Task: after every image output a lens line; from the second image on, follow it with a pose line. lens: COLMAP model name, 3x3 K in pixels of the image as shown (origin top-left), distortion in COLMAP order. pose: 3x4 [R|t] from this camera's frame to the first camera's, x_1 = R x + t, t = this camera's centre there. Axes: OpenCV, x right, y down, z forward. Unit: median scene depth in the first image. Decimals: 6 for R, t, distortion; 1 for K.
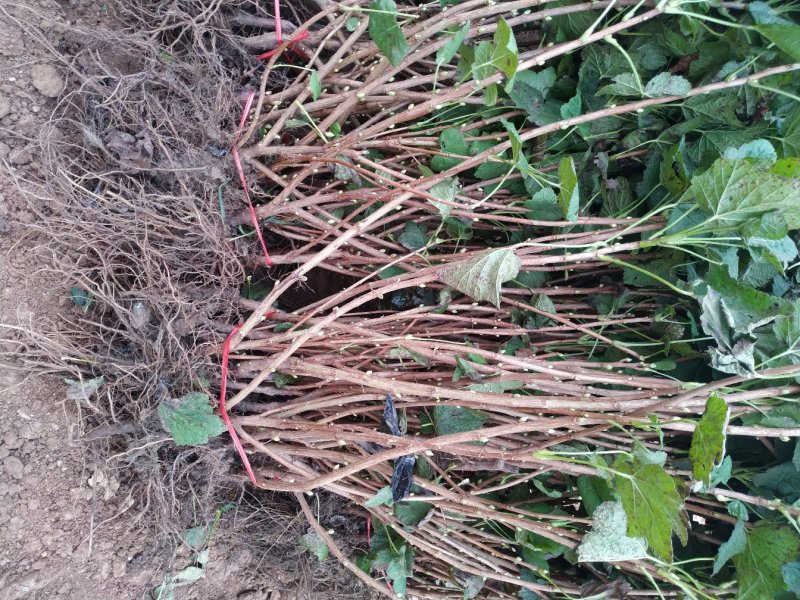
lens RADIAL K [[573.8, 0, 400.0], [0, 573.8, 300.0], [0, 0, 1]] dist [-0.043453, 0.008800]
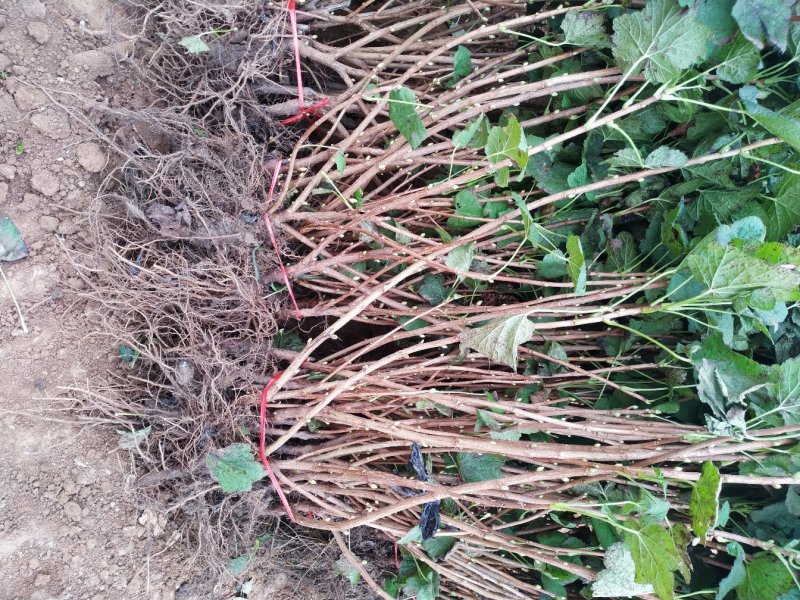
lens RADIAL K [[573.8, 0, 400.0], [0, 573.8, 300.0], [0, 0, 1]] dist [-0.043453, 0.008800]
pose [[0.999489, -0.027522, -0.016226, -0.022807], [0.027726, 0.999538, 0.012443, -0.113826], [0.015876, -0.012887, 0.999791, -0.084468]]
